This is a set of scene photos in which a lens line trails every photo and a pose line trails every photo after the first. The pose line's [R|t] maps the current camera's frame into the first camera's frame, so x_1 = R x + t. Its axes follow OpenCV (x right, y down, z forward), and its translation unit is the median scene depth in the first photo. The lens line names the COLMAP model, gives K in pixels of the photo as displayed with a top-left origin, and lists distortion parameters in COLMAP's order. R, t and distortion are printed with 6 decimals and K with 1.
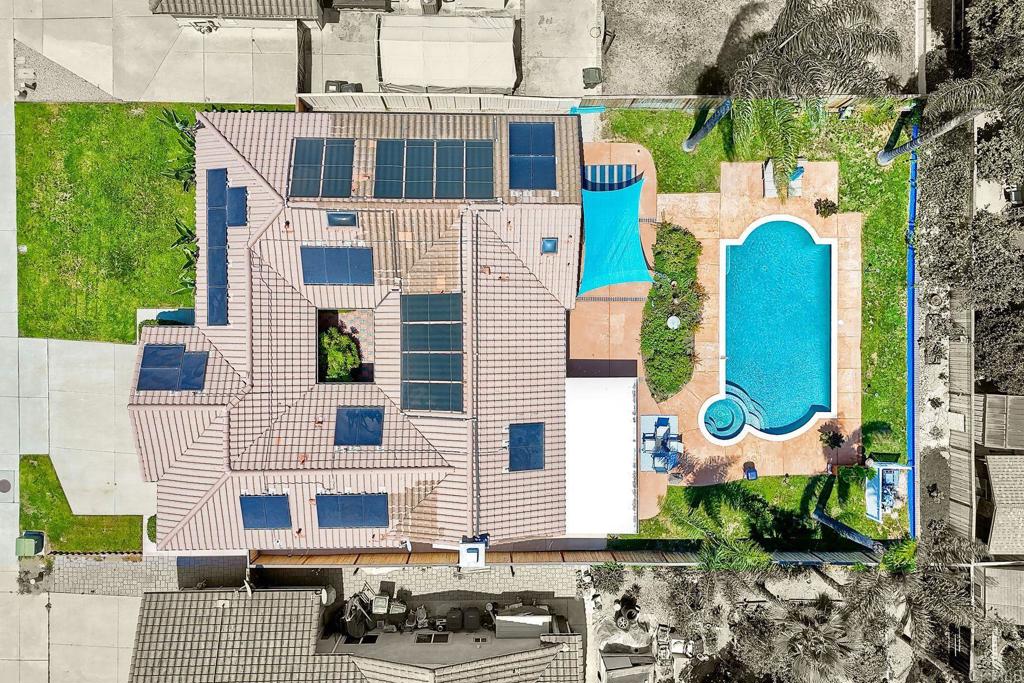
lens RADIAL K [[756.8, 0, 512.0], [0, 756.8, 341.5], [0, 0, 1]] dist [0.065079, -0.051111]
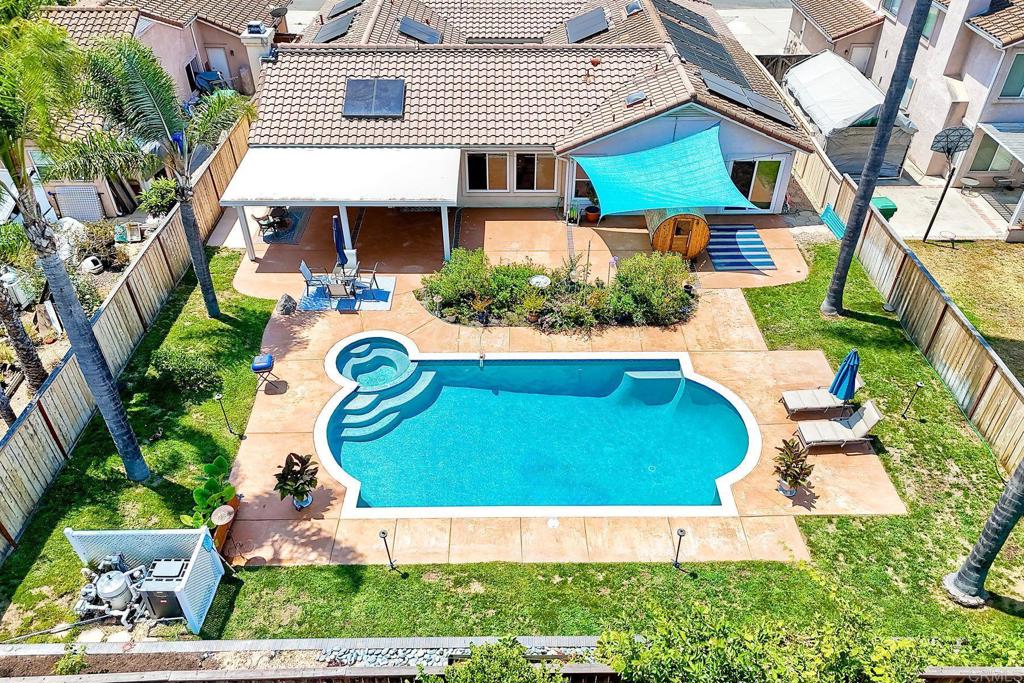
lens RADIAL K [[756.8, 0, 512.0], [0, 756.8, 341.5], [0, 0, 1]] dist [0.065079, -0.051111]
pose [[0.004745, 0.599318, -0.800497, 0.731144], [-0.999875, -0.009220, -0.012830, 0.006034], [-0.015070, 0.800458, 0.599199, 0.654036]]
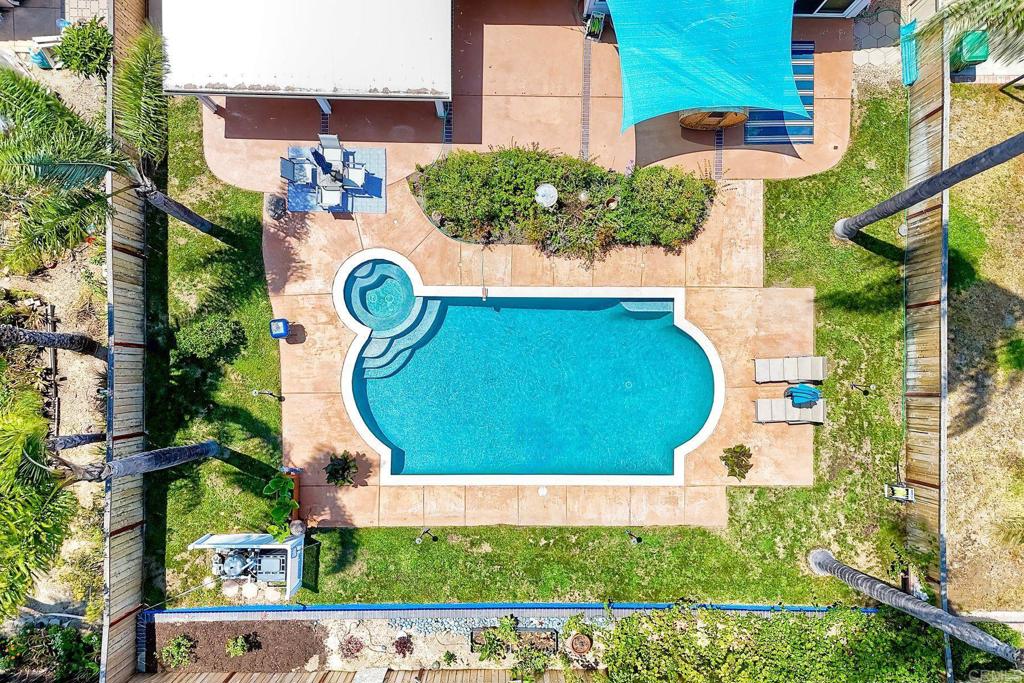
lens RADIAL K [[725.2, 0, 514.5], [0, 725.2, 385.7], [0, 0, 1]] dist [0.064070, -0.050511]
pose [[-0.006942, 0.999767, -0.020455, 0.363486], [-0.999312, -0.007681, -0.036283, 0.018241], [-0.036431, 0.020189, 0.999132, 0.440961]]
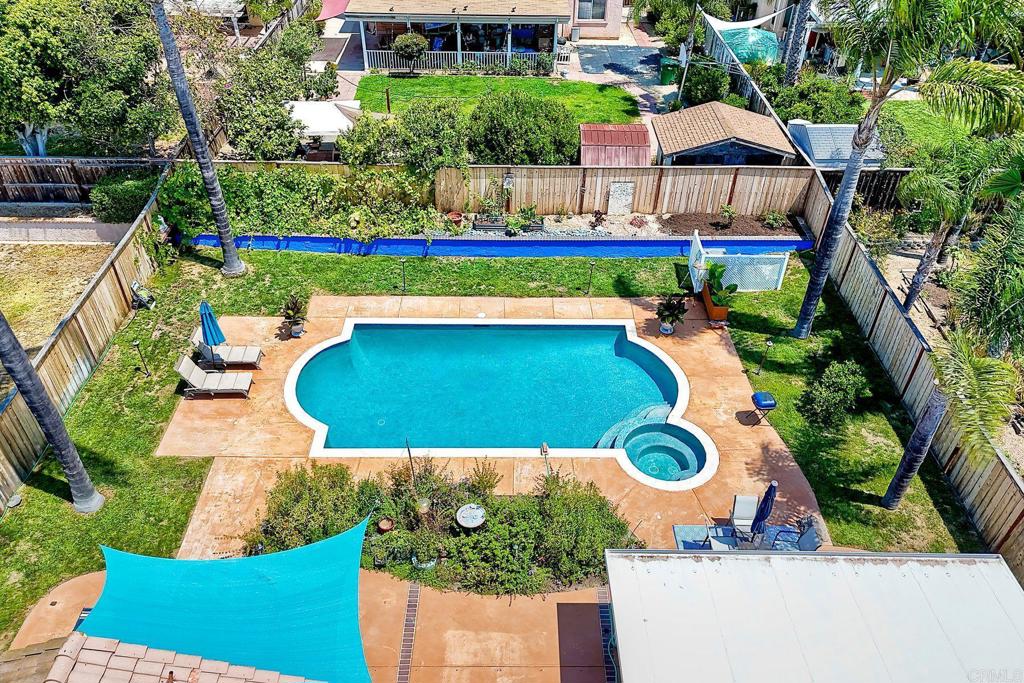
lens RADIAL K [[725.2, 0, 514.5], [0, 725.2, 385.7], [0, 0, 1]] dist [0.064070, -0.050511]
pose [[-0.008356, -0.689970, 0.723789, -0.044270], [0.999961, -0.003803, 0.007919, -0.002616], [-0.002711, 0.723828, 0.689976, 0.635356]]
